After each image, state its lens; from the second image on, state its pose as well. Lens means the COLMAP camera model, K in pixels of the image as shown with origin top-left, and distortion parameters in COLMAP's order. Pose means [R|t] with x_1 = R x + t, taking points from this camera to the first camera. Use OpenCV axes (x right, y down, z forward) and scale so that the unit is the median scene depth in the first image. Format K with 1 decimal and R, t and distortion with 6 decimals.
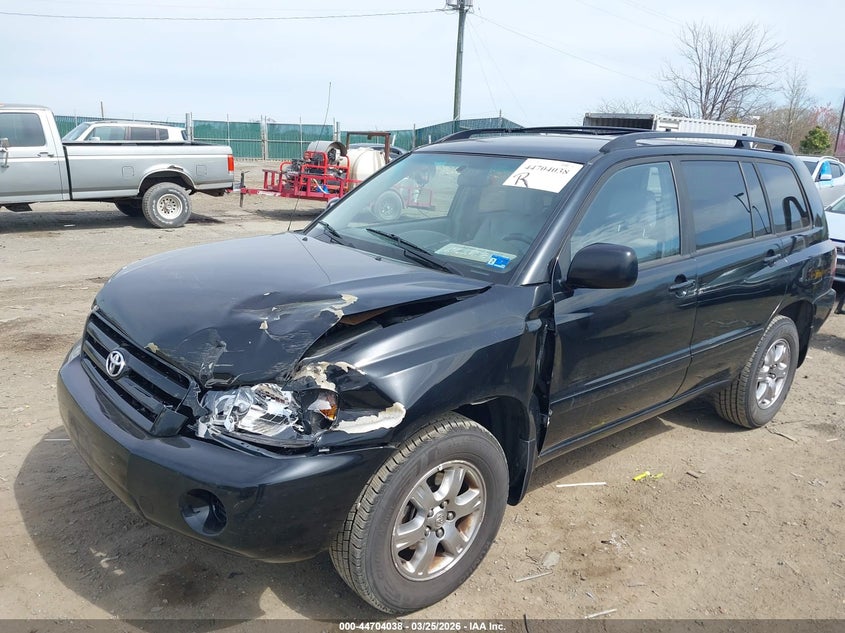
lens RADIAL K [[674.8, 0, 422.5], [0, 674.8, 316.5], [0, 0, 1]] dist [0.010341, 0.008391]
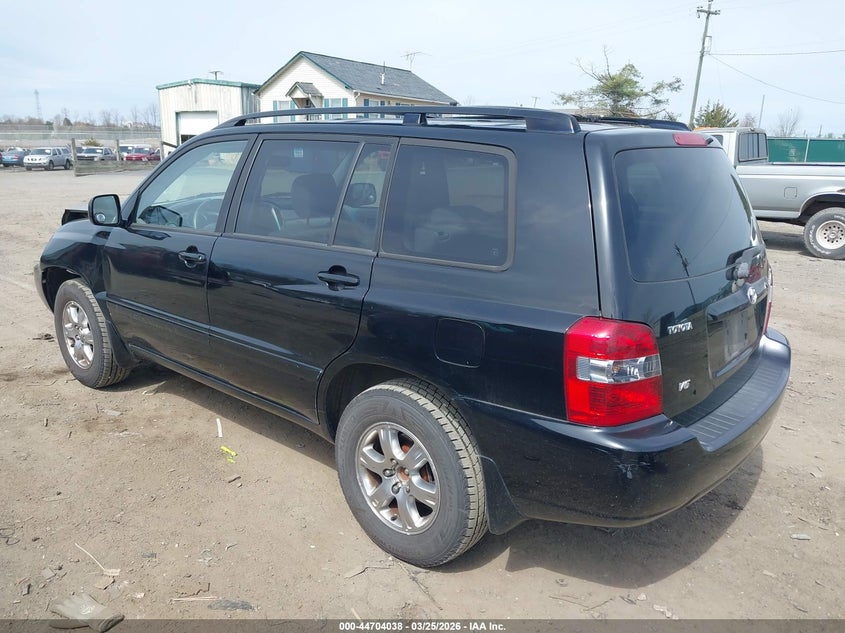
lens RADIAL K [[674.8, 0, 422.5], [0, 674.8, 316.5], [0, 0, 1]] dist [0.010341, 0.008391]
pose [[0.161527, 0.219975, -0.962040, 0.441918], [-0.272338, 0.946922, 0.170792, -0.070064], [0.948547, 0.234413, 0.212861, 0.343961]]
